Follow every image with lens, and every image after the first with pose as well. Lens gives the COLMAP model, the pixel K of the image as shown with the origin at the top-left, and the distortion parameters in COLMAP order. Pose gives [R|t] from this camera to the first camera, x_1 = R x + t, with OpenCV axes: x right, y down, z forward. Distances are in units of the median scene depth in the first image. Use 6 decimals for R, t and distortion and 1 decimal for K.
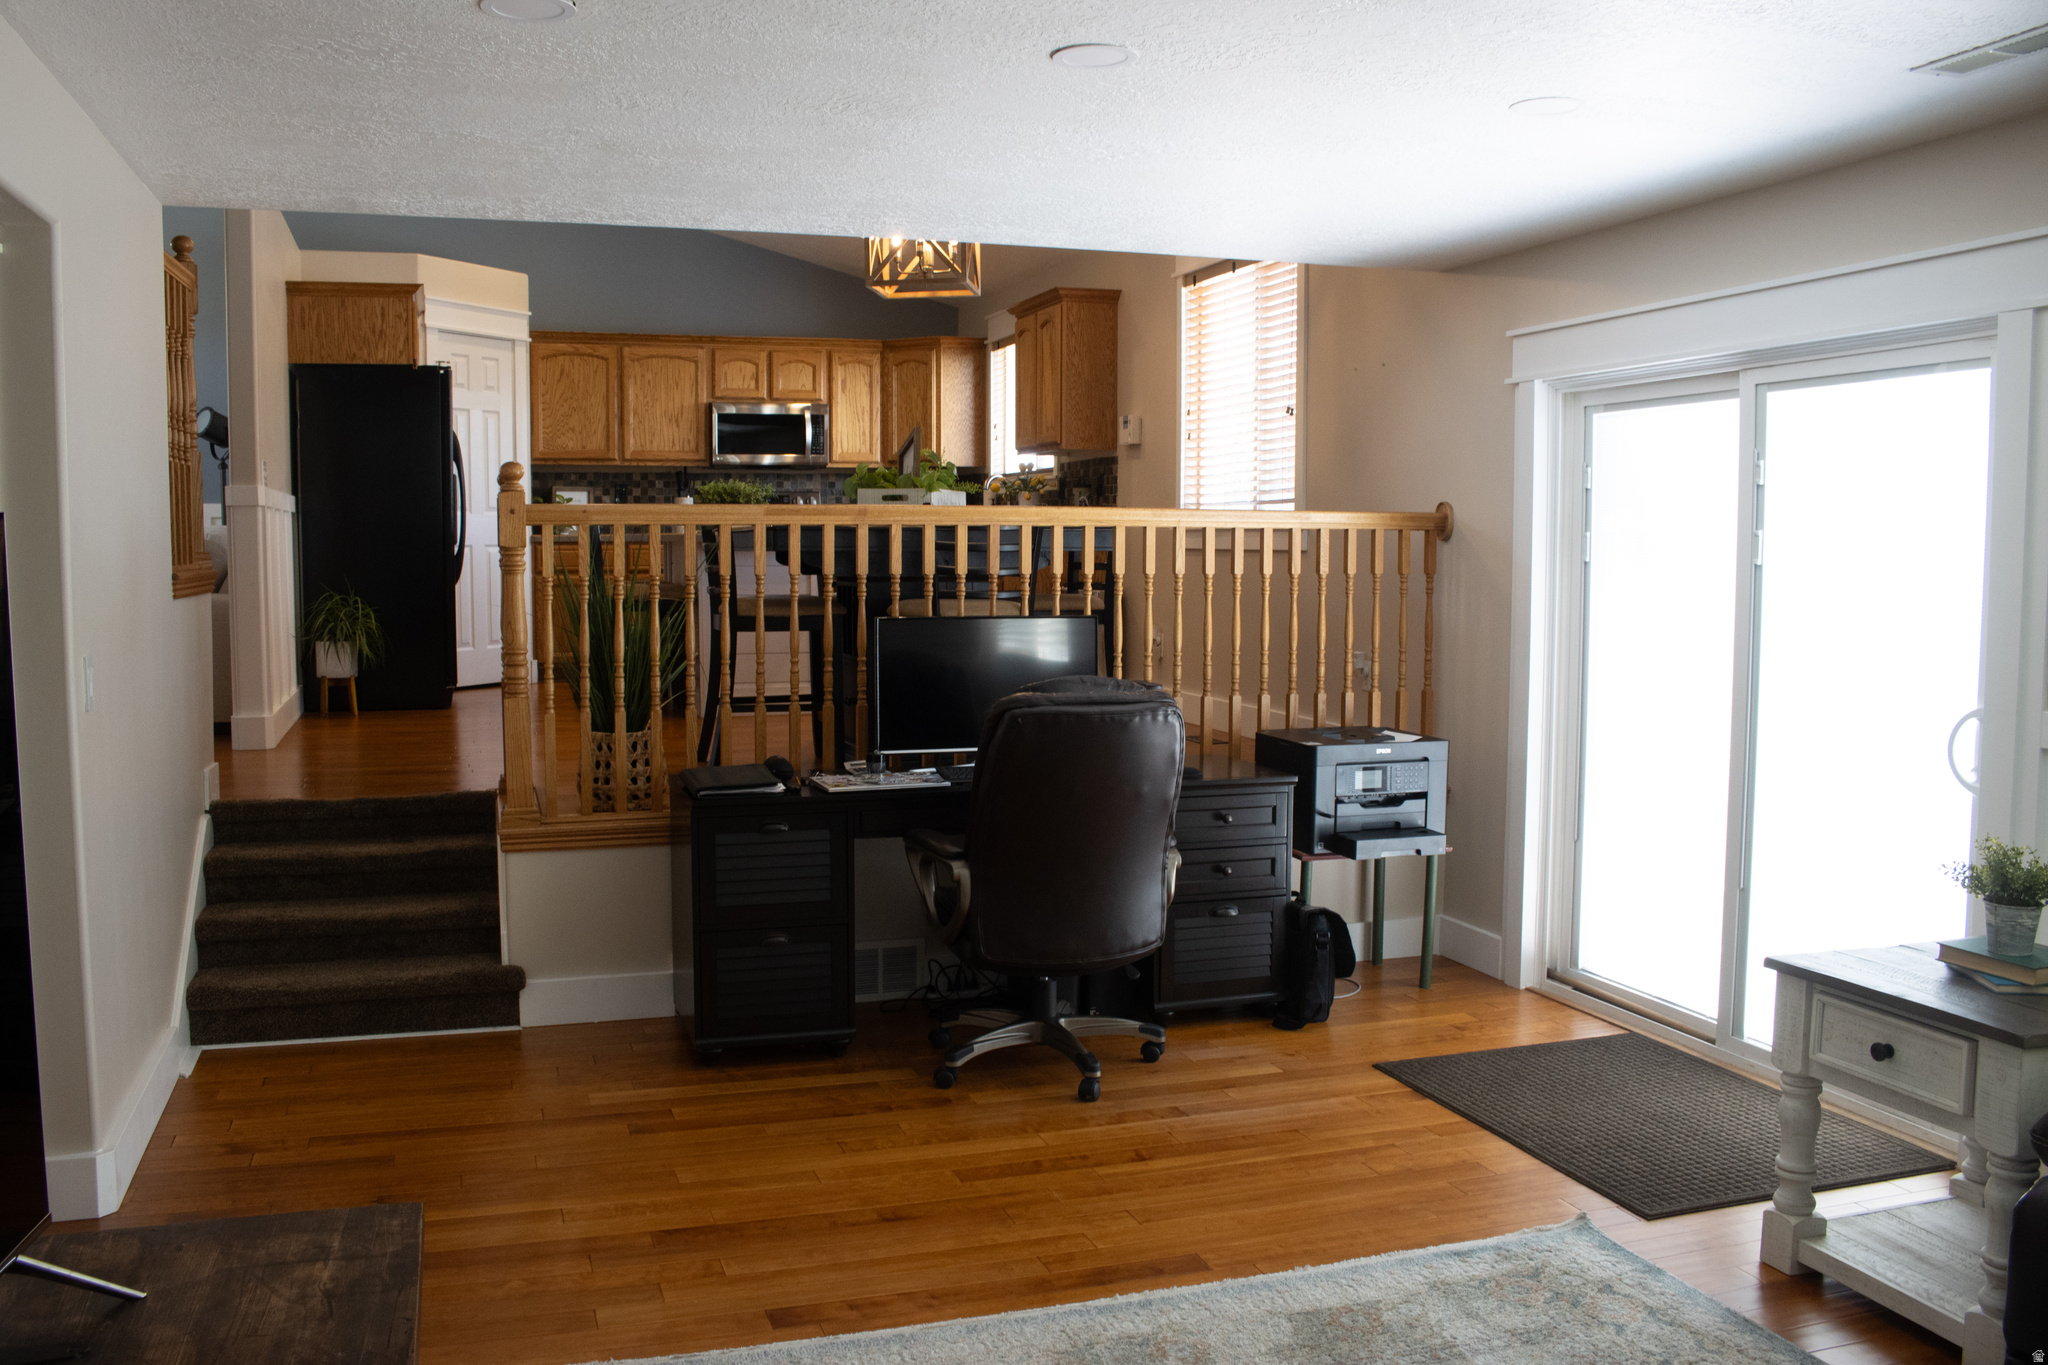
lens RADIAL K [[1717.4, 0, 999.6], [0, 1717.4, 689.7], [0, 0, 1]] dist [-0.160147, 0.141871]
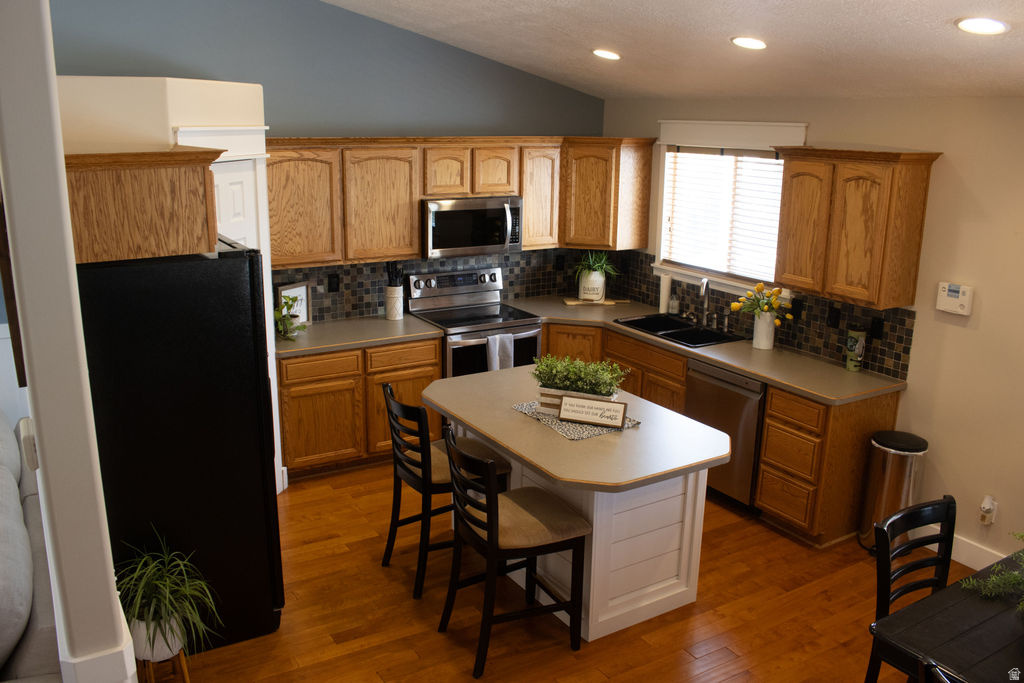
lens RADIAL K [[858.7, 0, 499.8], [0, 858.7, 345.1], [0, 0, 1]] dist [-0.160147, 0.141871]
pose [[0.976775, -0.045819, 0.209312, -0.239840], [0.009355, 0.985056, 0.171979, -0.171459], [-0.214064, -0.166026, 0.962607, 0.464183]]
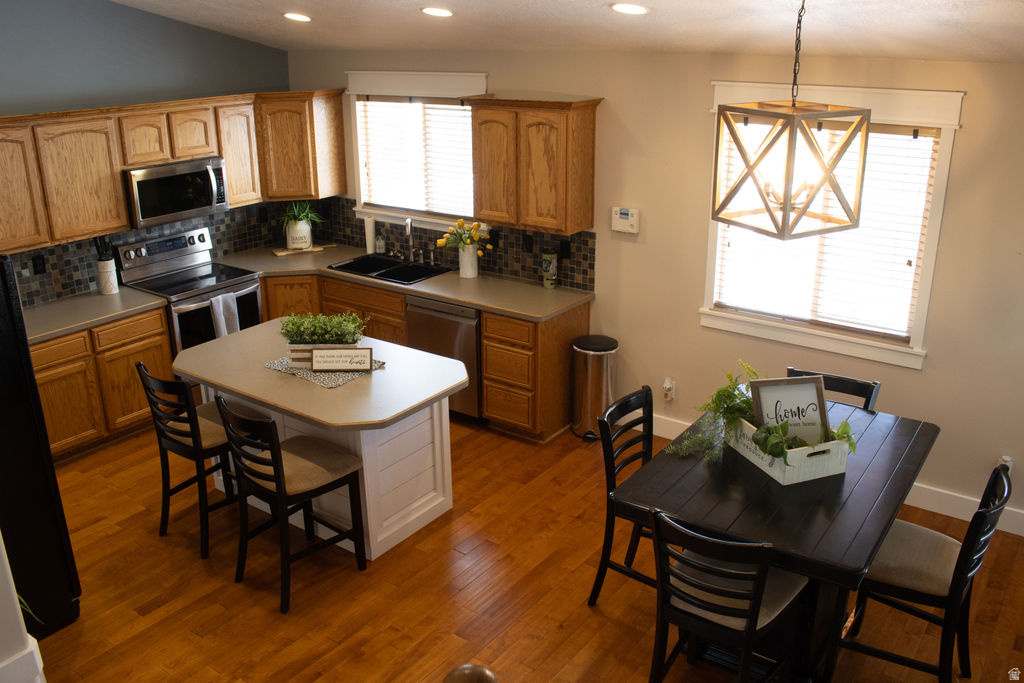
lens RADIAL K [[882.2, 0, 500.9], [0, 882.2, 341.3], [0, 0, 1]] dist [-0.164083, 0.158467]
pose [[0.817674, -0.203427, 0.538541, -0.287186], [0.061359, 0.960952, 0.269826, -0.196570], [-0.572402, -0.187585, 0.798228, 0.428640]]
